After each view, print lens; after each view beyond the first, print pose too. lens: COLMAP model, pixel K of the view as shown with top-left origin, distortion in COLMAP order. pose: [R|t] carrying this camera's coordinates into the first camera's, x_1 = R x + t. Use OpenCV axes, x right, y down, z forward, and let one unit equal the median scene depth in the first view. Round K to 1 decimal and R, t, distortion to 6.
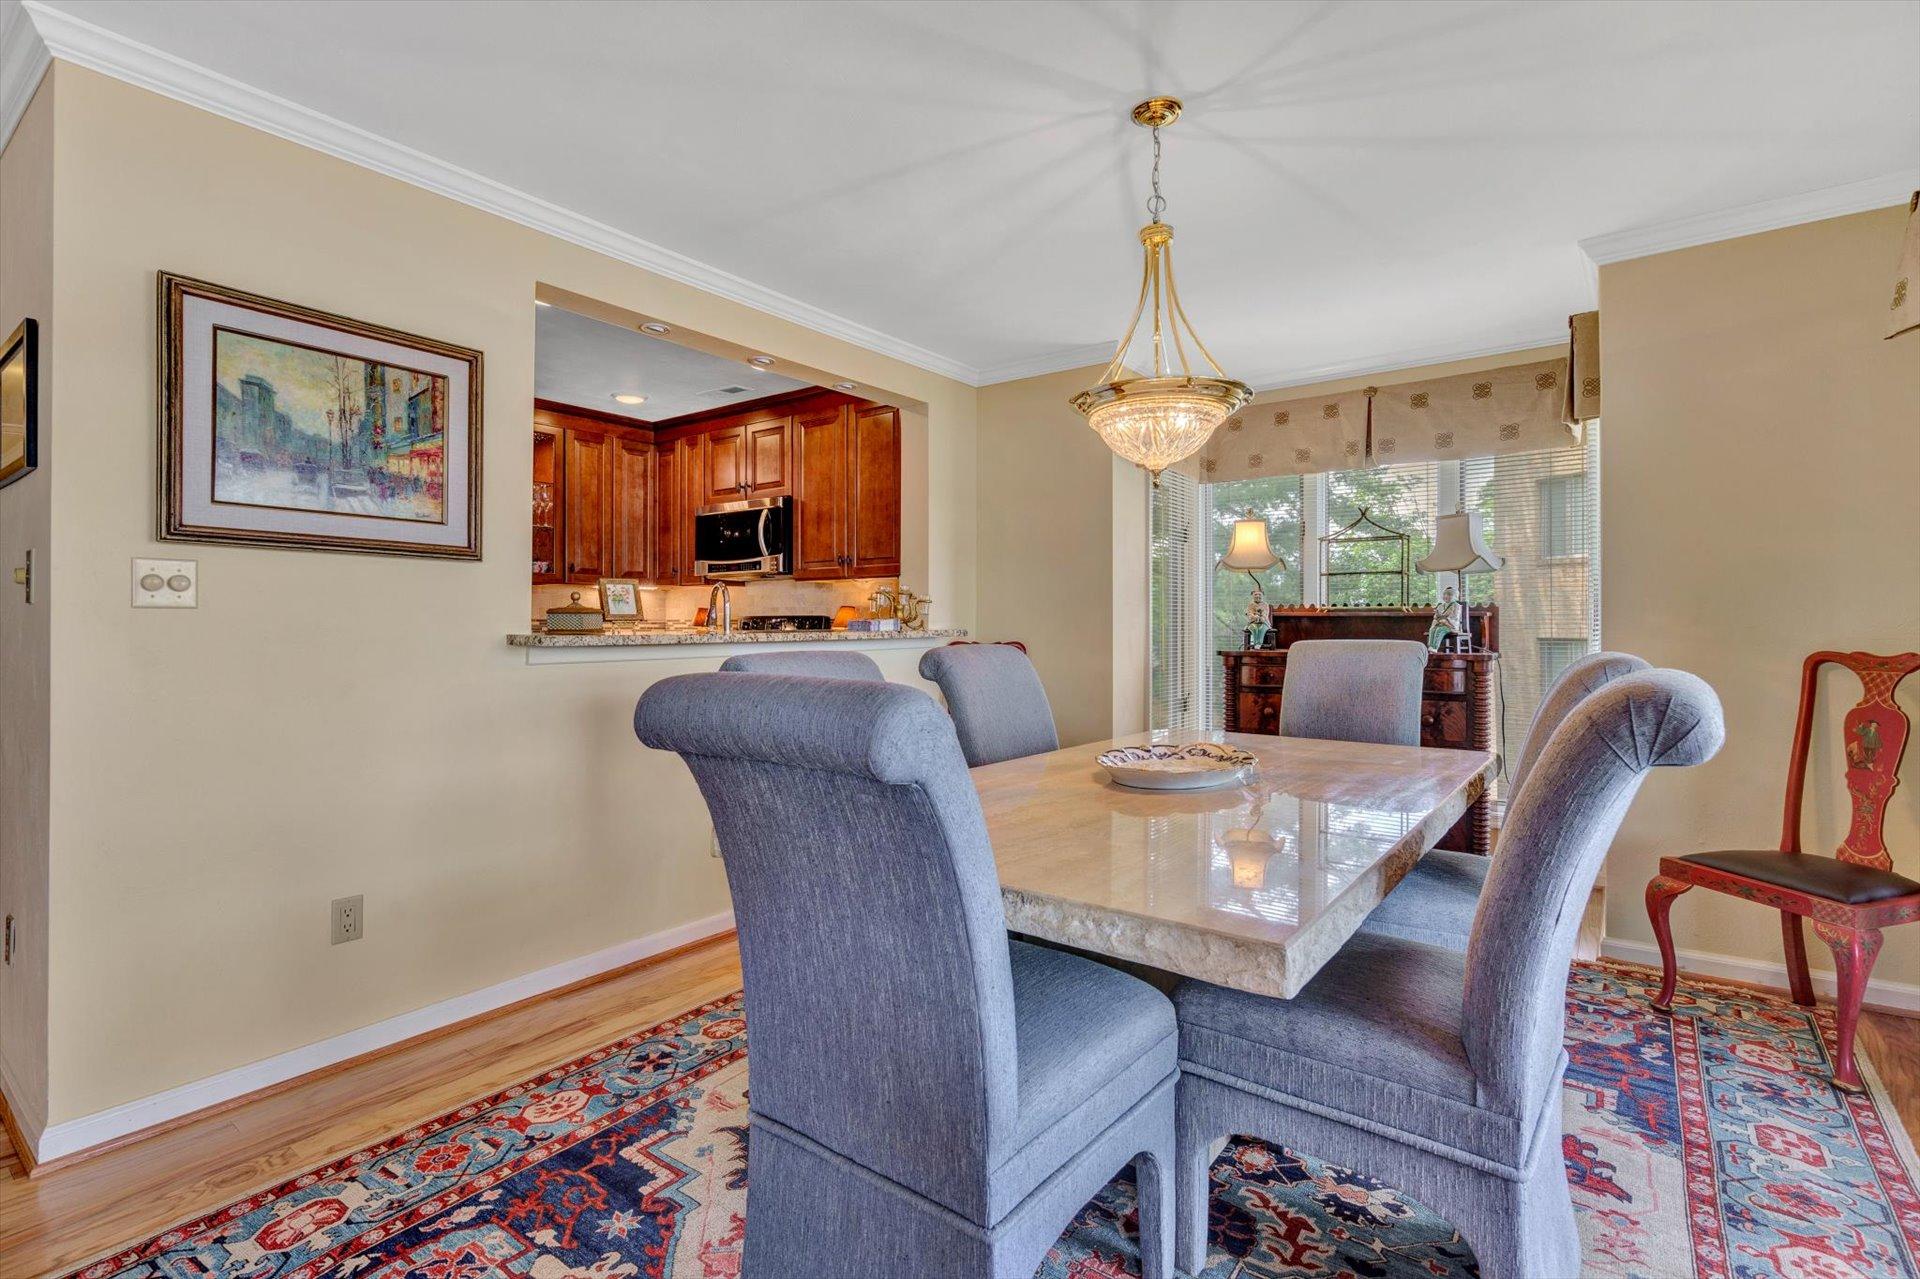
lens RADIAL K [[881.3, 0, 955.8], [0, 881.3, 622.7], [0, 0, 1]] dist [0.000571, 0.001101]
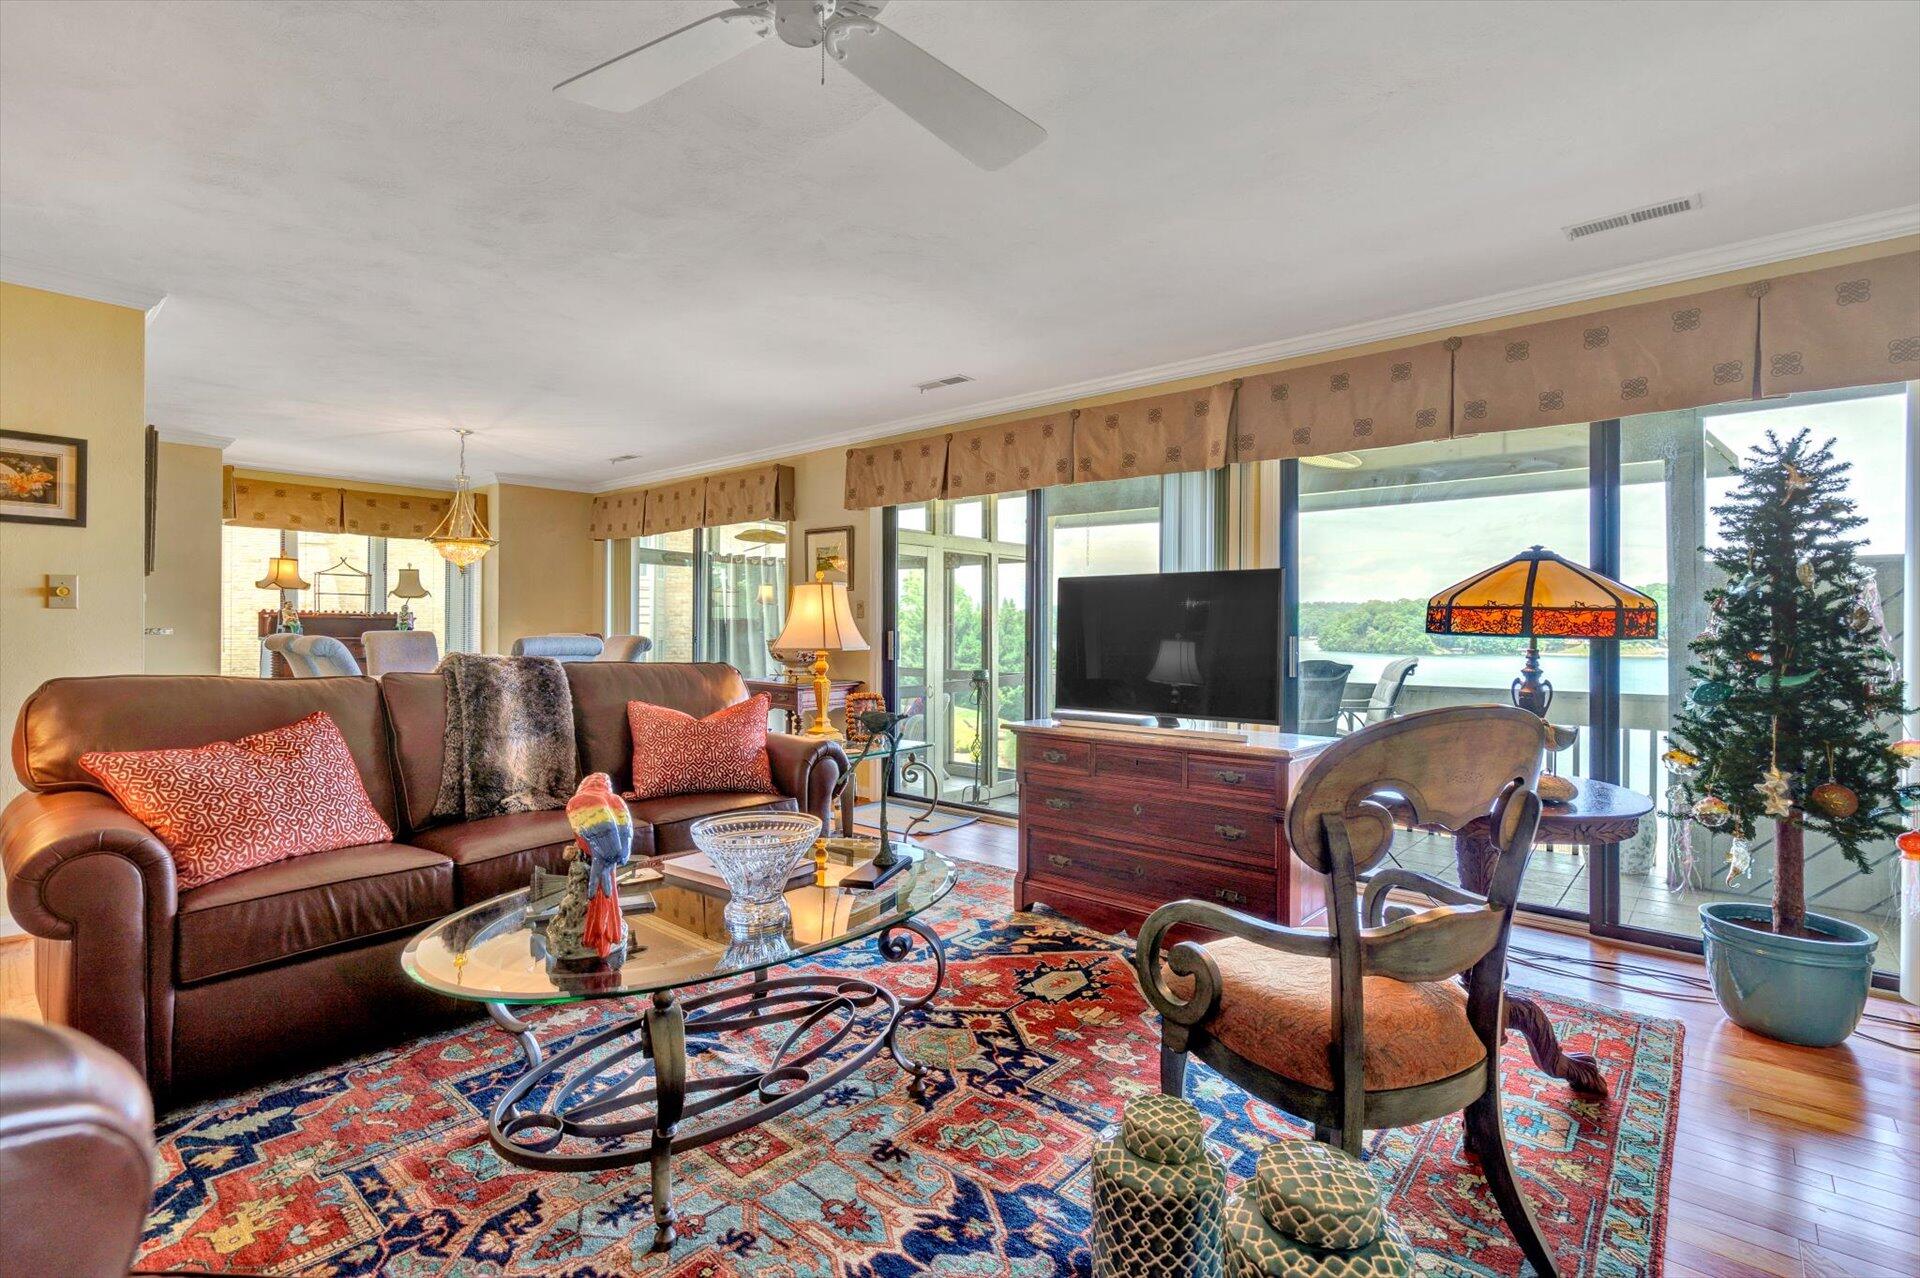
lens RADIAL K [[881.3, 0, 955.8], [0, 881.3, 622.2], [0, 0, 1]] dist [0.000571, 0.001101]
pose [[0.078540, 0.012205, 0.996836, -1.178998], [-0.009774, 0.999886, -0.011472, 0.007520], [-0.996863, -0.008842, 0.078650, -0.356623]]
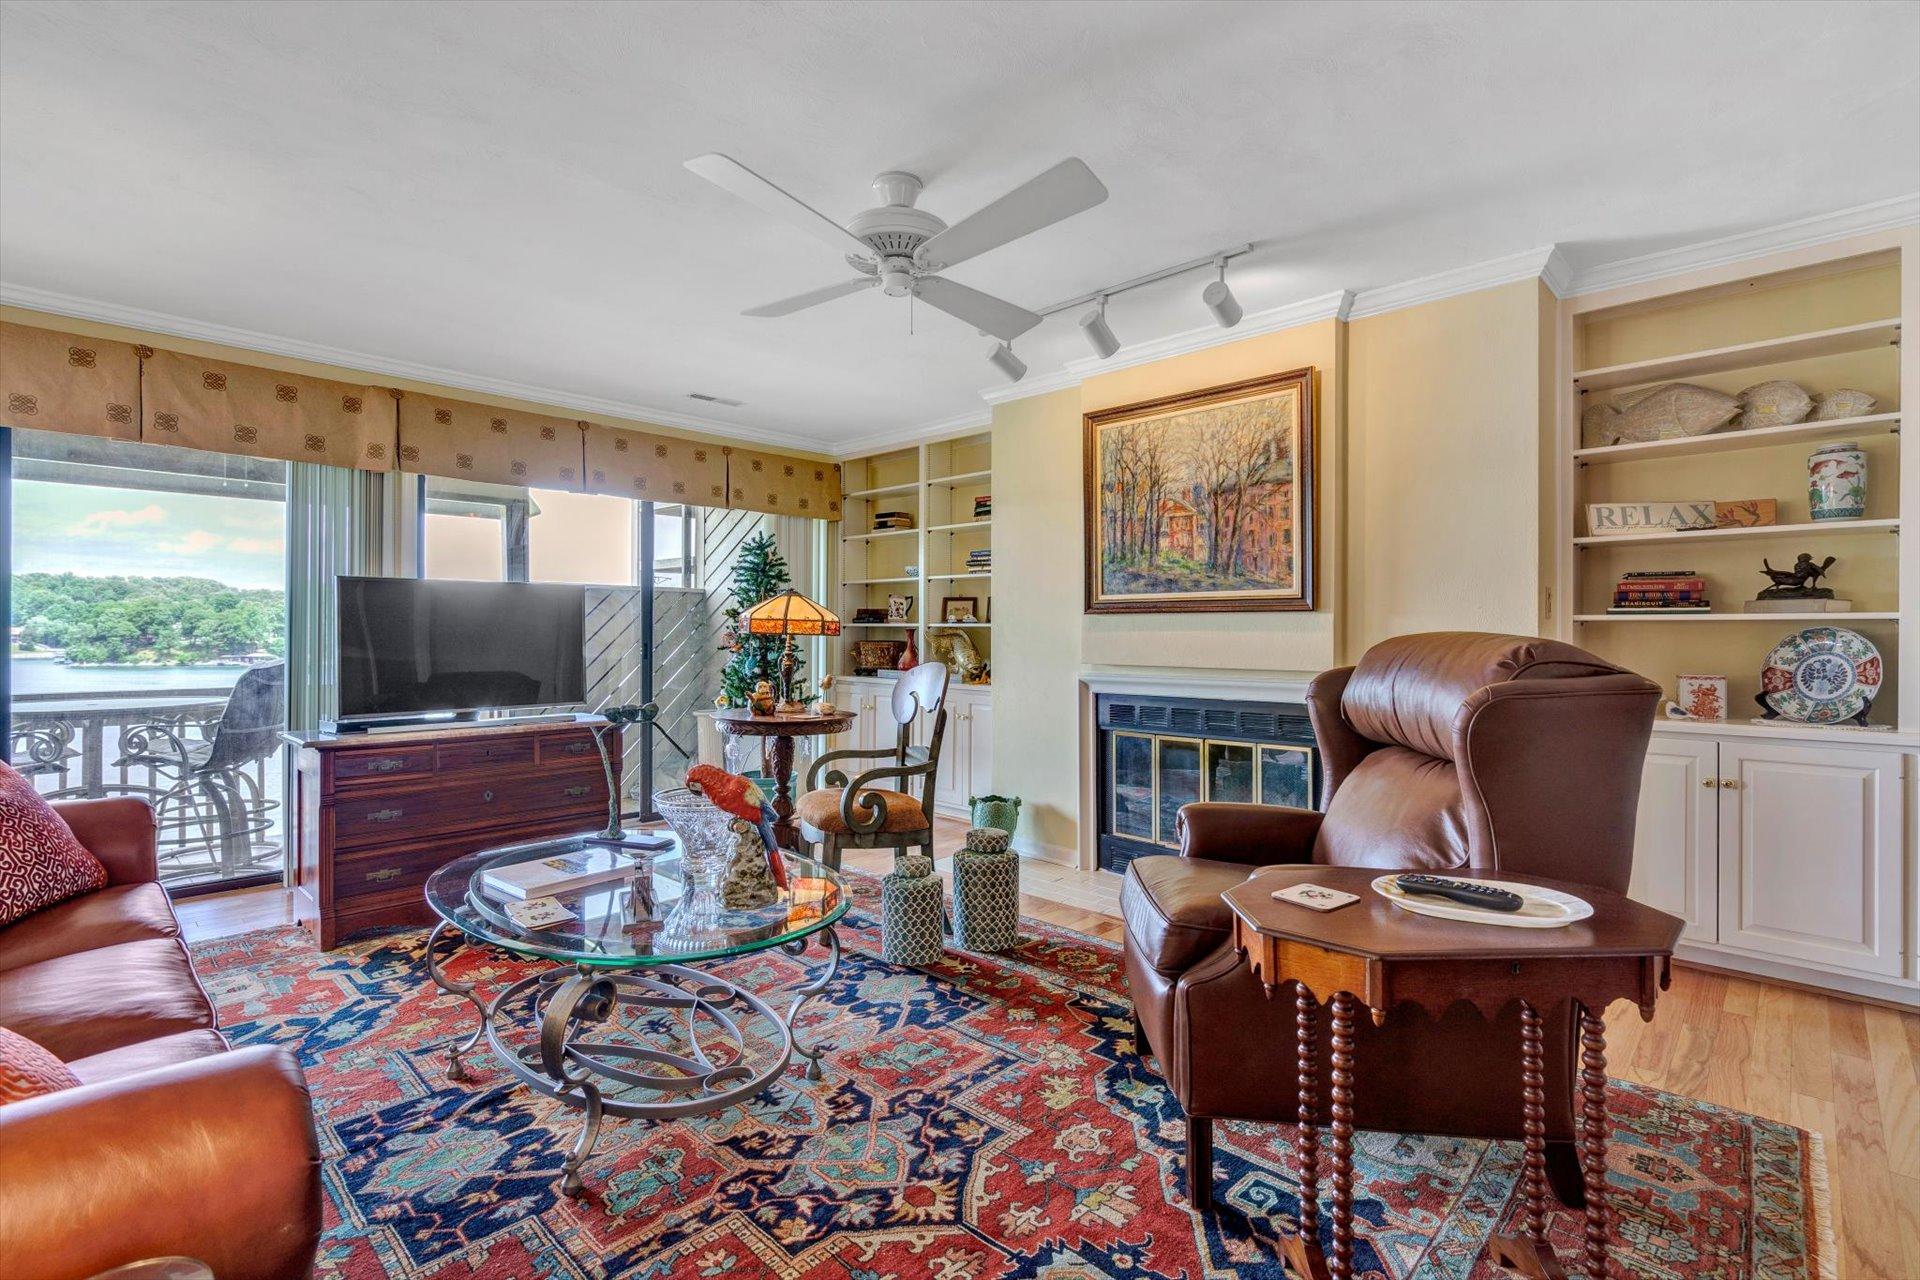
lens RADIAL K [[873.3, 0, 983.4], [0, 873.3, 634.5], [0, 0, 1]] dist [-0.007743, 0.000105]
pose [[-0.994196, -0.000348, 0.107583, -0.969577], [-0.000795, 0.999991, -0.004111, 0.008307], [-0.107580, -0.004172, -0.994188, 0.293840]]
